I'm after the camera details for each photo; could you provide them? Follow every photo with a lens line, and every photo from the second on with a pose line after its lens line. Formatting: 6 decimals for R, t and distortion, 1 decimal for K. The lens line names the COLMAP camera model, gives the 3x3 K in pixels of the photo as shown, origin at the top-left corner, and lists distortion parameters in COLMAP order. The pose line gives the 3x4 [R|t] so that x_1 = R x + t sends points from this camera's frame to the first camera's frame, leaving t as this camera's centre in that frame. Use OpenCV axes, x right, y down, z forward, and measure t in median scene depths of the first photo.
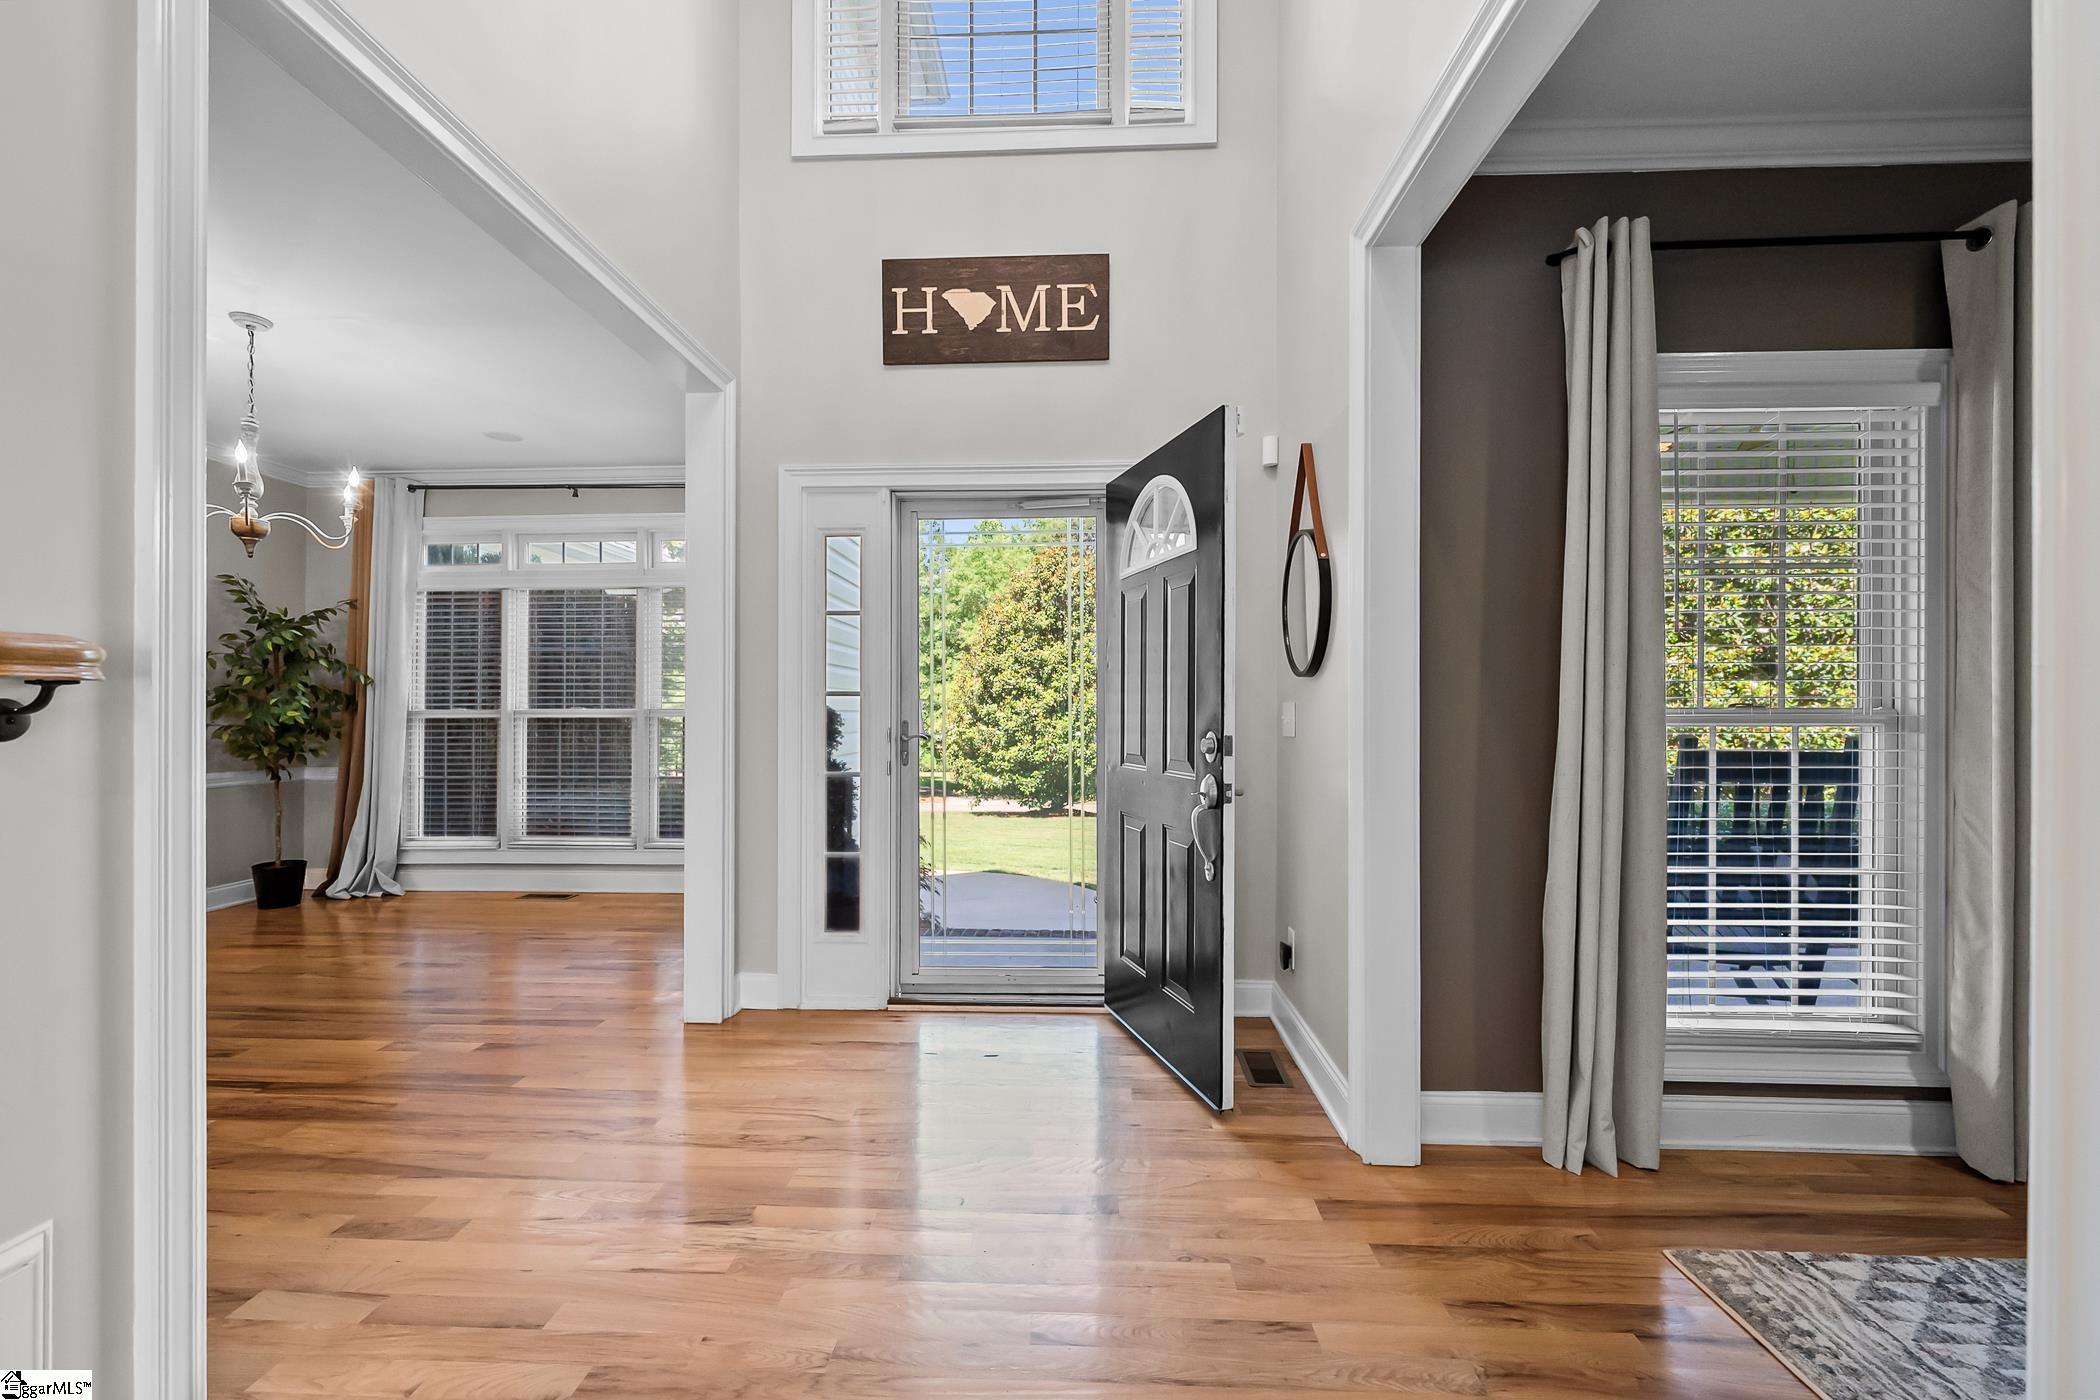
lens RADIAL K [[832.6, 0, 1044.5], [0, 832.6, 709.1], [0, 0, 1]] dist [-0.002194, 0.000552]
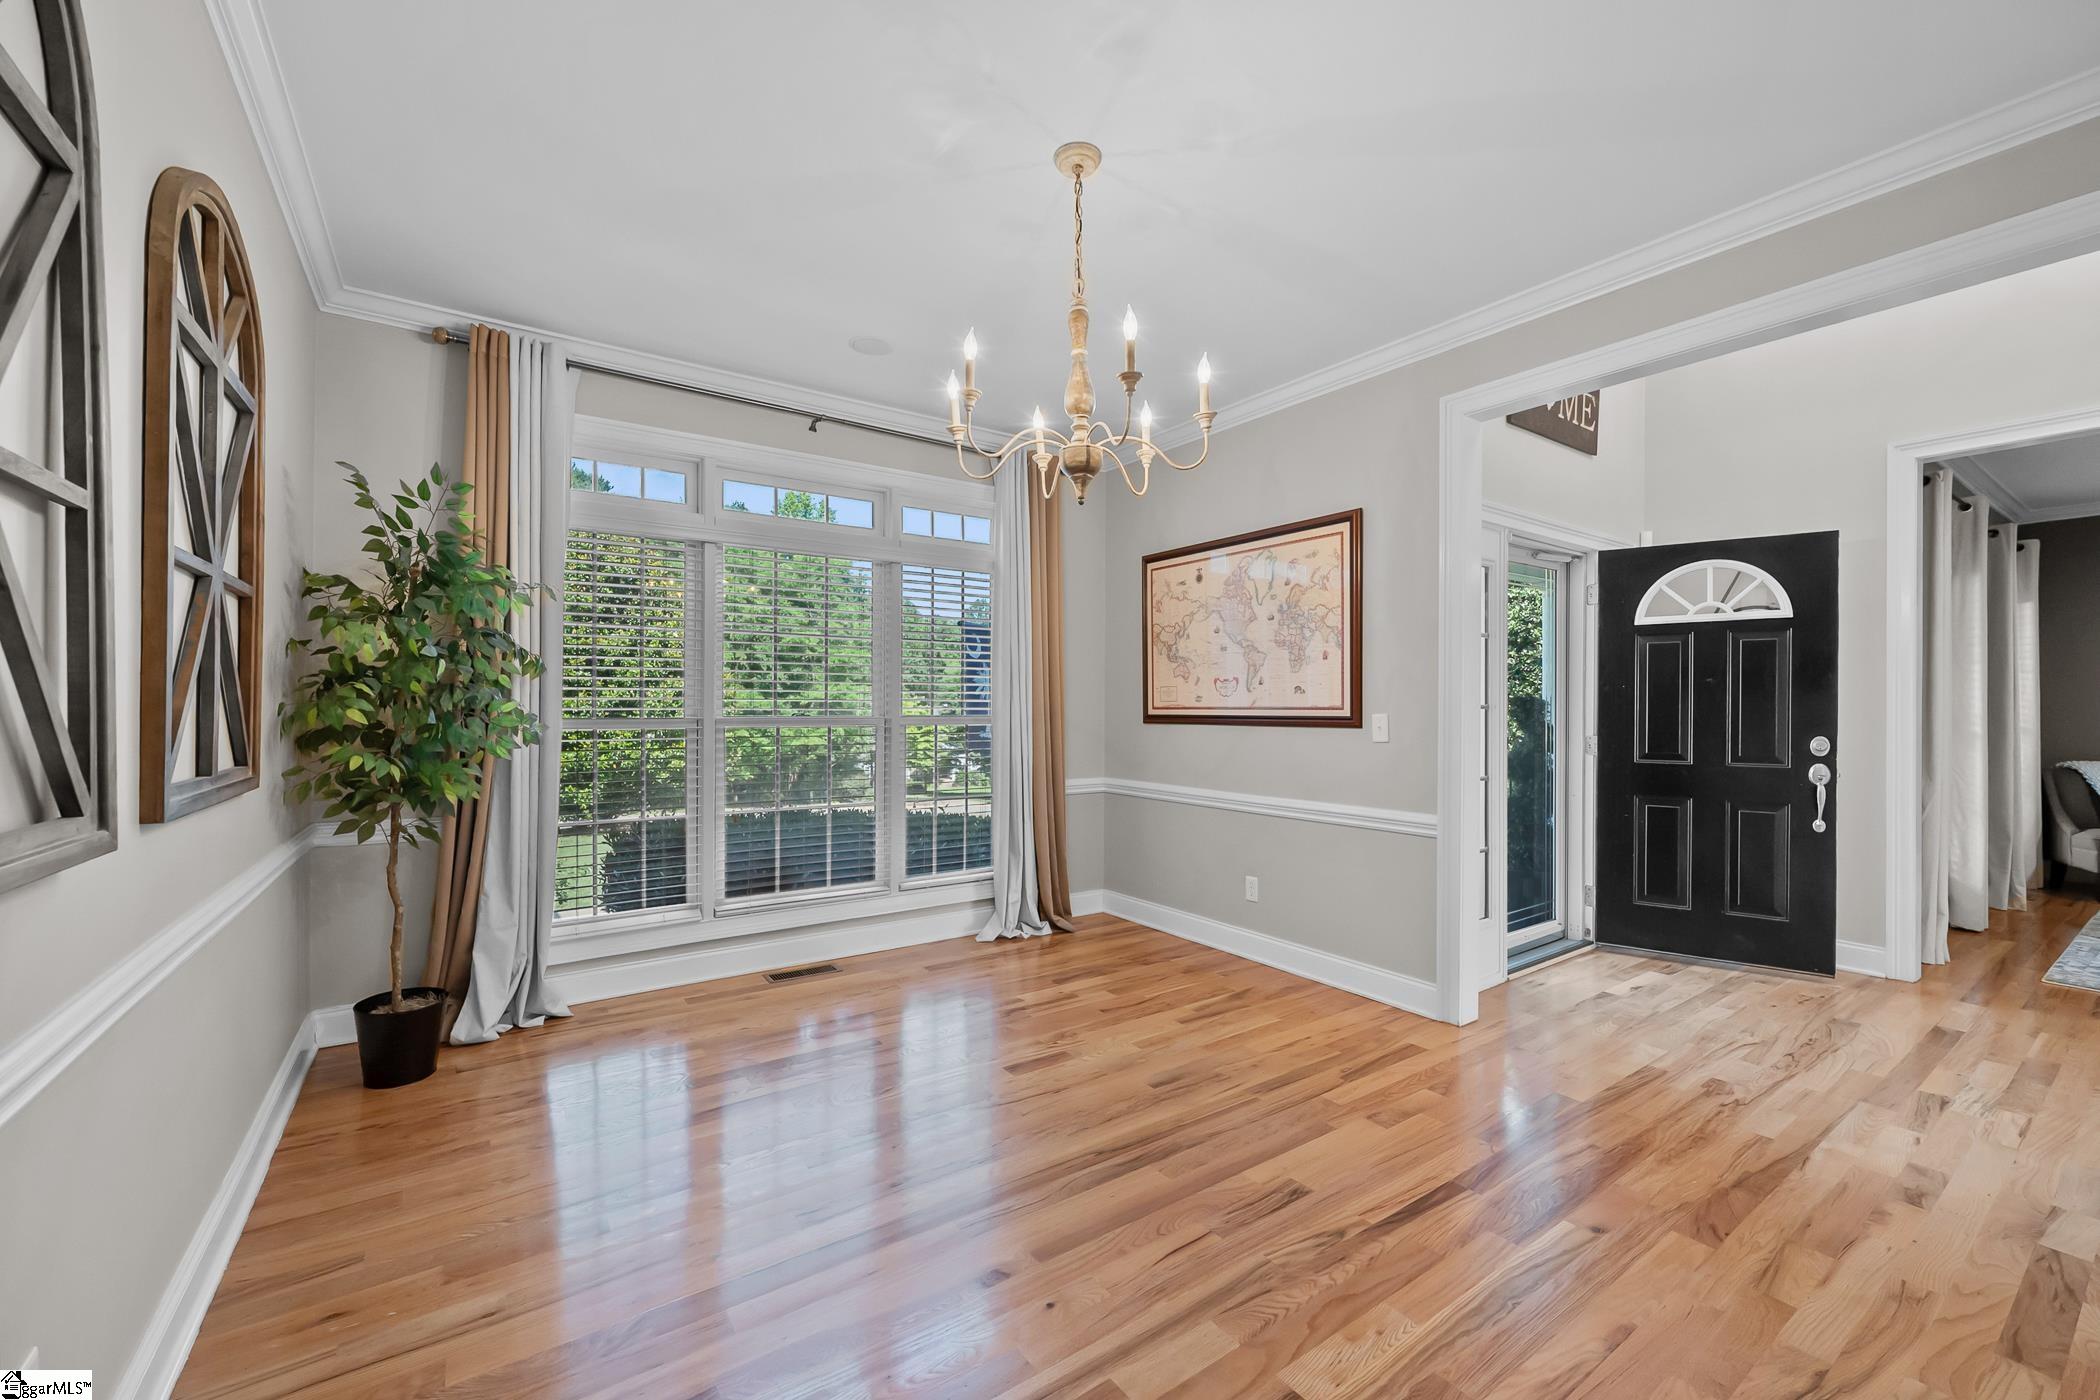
lens RADIAL K [[832.6, 0, 1034.5], [0, 832.6, 699.6], [0, 0, 1]] dist [-0.002194, 0.000552]
pose [[0.798179, 0.010699, 0.602325, -0.890065], [-0.005807, 0.999932, -0.010066, -0.008273], [-0.602392, 0.004536, 0.798188, 0.298367]]
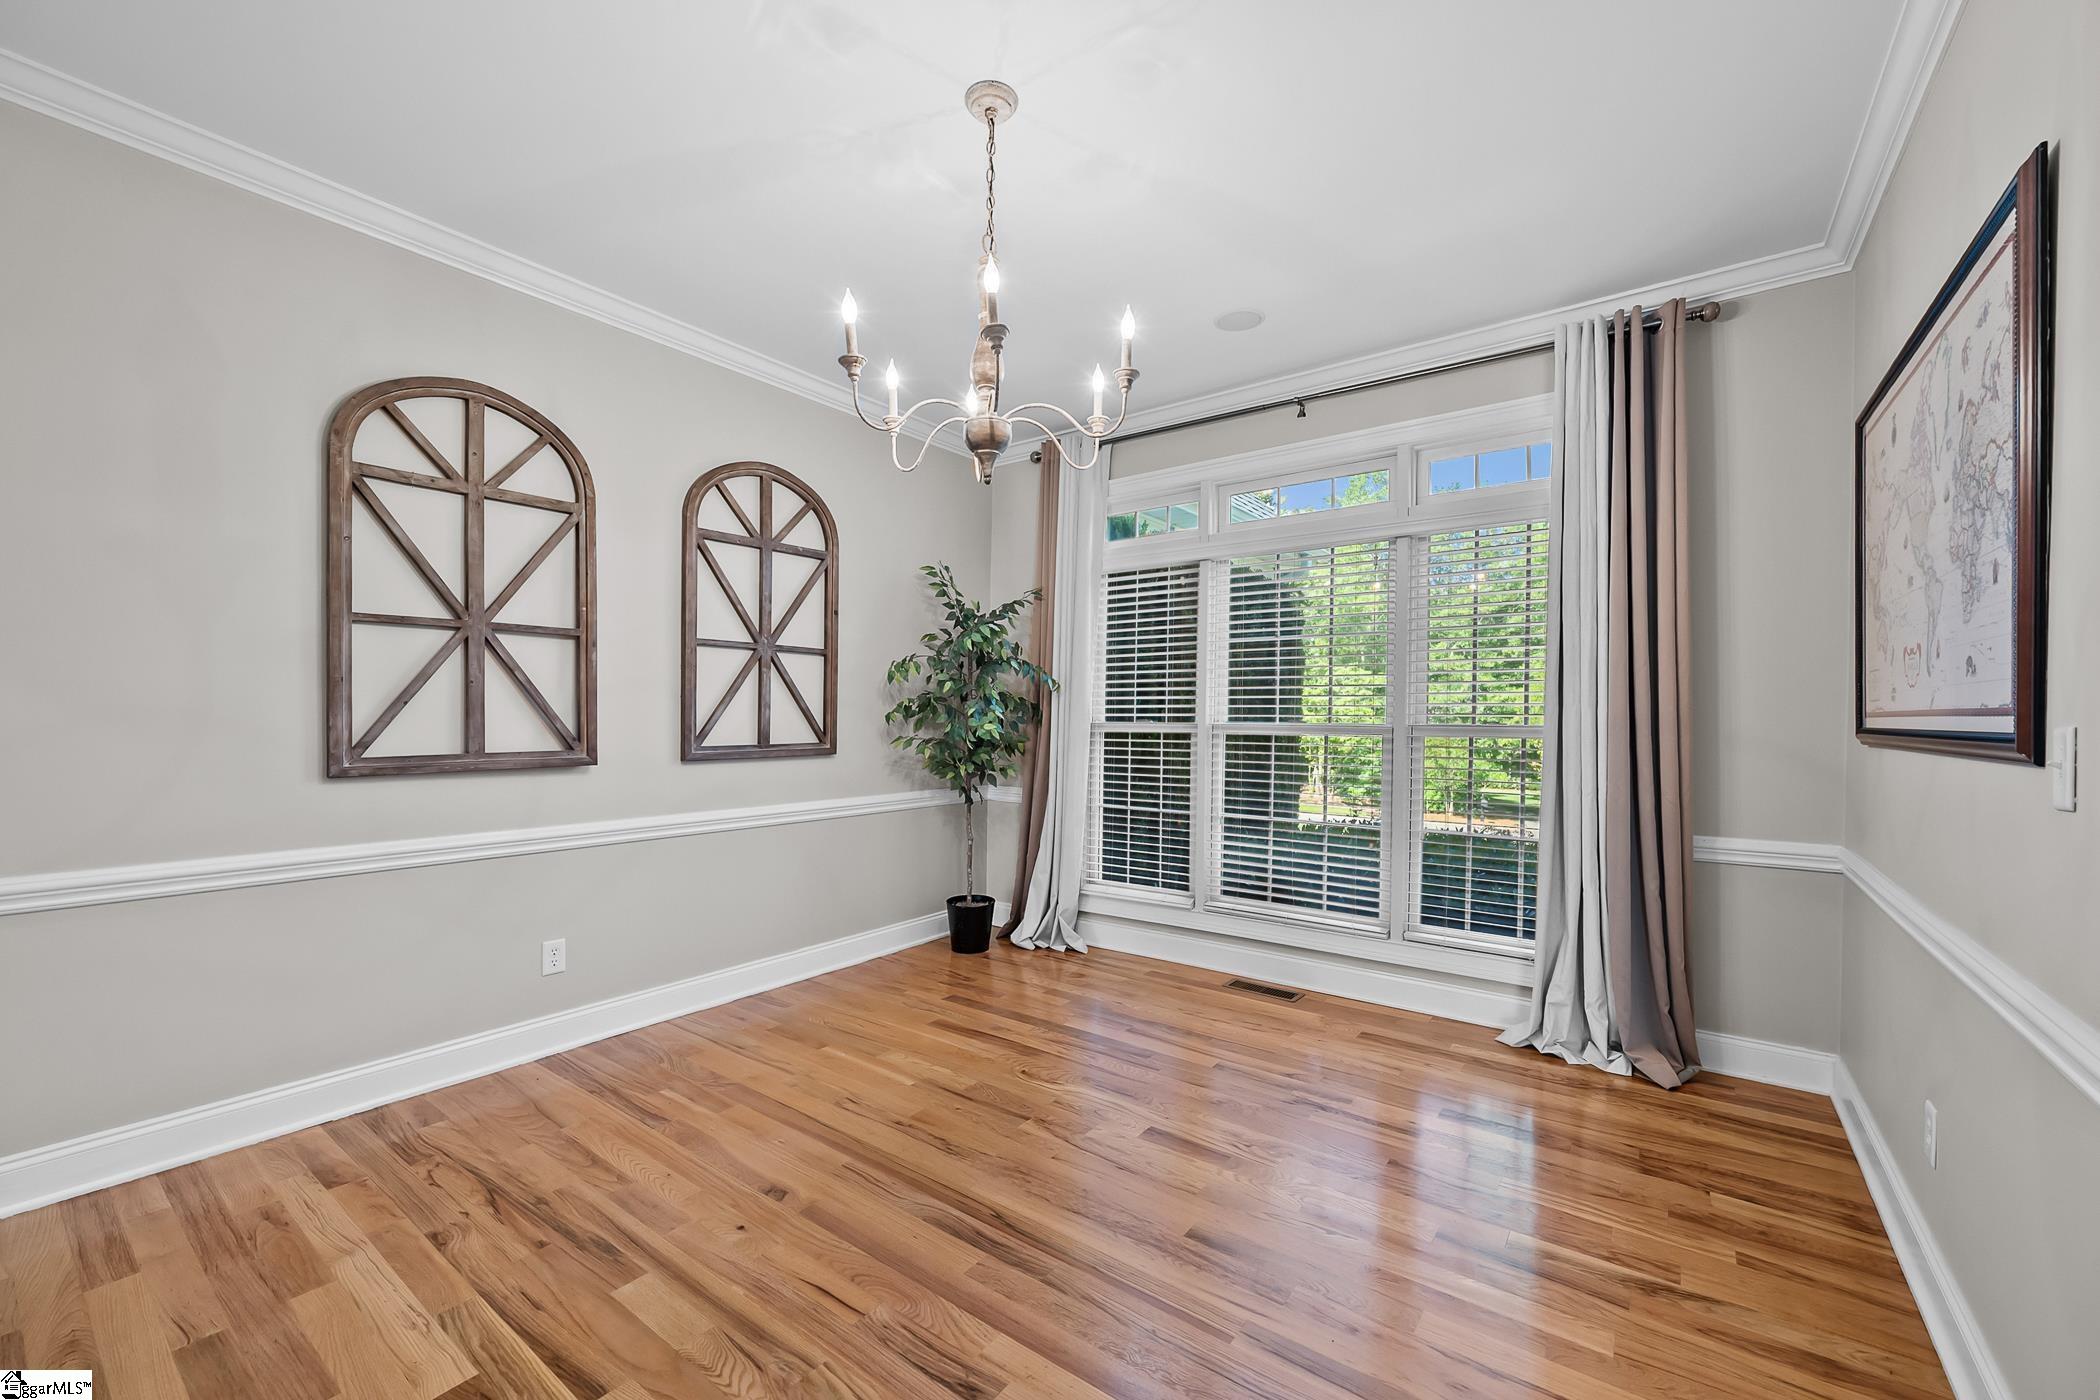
lens RADIAL K [[832.6, 0, 1053.9], [0, 832.6, 713.9], [0, 0, 1]] dist [-0.002194, 0.000552]
pose [[0.828886, 0.004877, -0.559396, -0.356842], [-0.005910, 0.999983, -0.000039, -0.006695], [0.559386, 0.003339, 0.828900, 0.323347]]
